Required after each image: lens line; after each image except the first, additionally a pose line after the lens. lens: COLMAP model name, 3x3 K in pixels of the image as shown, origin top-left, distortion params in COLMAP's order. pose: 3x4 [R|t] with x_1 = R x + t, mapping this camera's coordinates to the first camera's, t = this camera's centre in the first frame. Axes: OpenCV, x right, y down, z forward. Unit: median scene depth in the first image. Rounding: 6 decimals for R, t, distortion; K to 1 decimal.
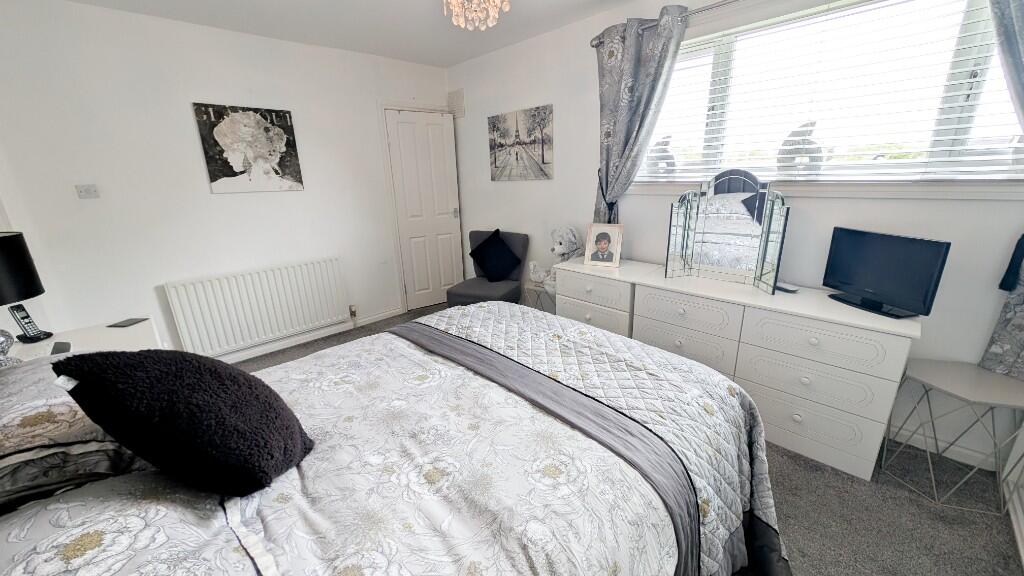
lens RADIAL K [[378.9, 0, 515.6], [0, 378.9, 287.3], [0, 0, 1]] dist [-0.012260, -0.000463]
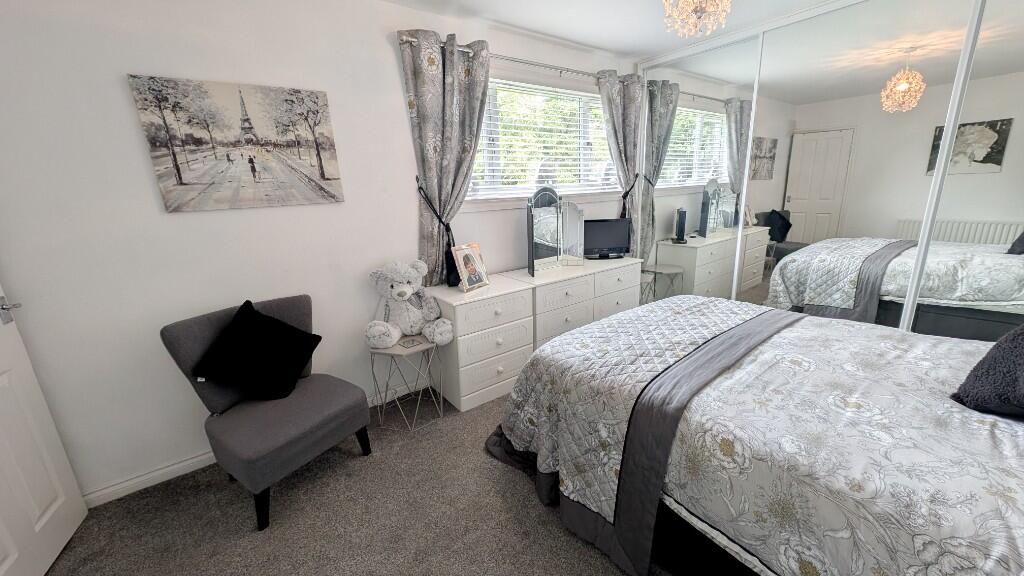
lens RADIAL K [[378.9, 0, 515.6], [0, 378.9, 287.3], [0, 0, 1]] dist [-0.012260, -0.000463]
pose [[0.136728, -0.222182, 0.965371, -0.550970], [0.316923, 0.933115, 0.169871, -0.158655], [-0.938544, 0.282722, 0.197997, 0.613021]]
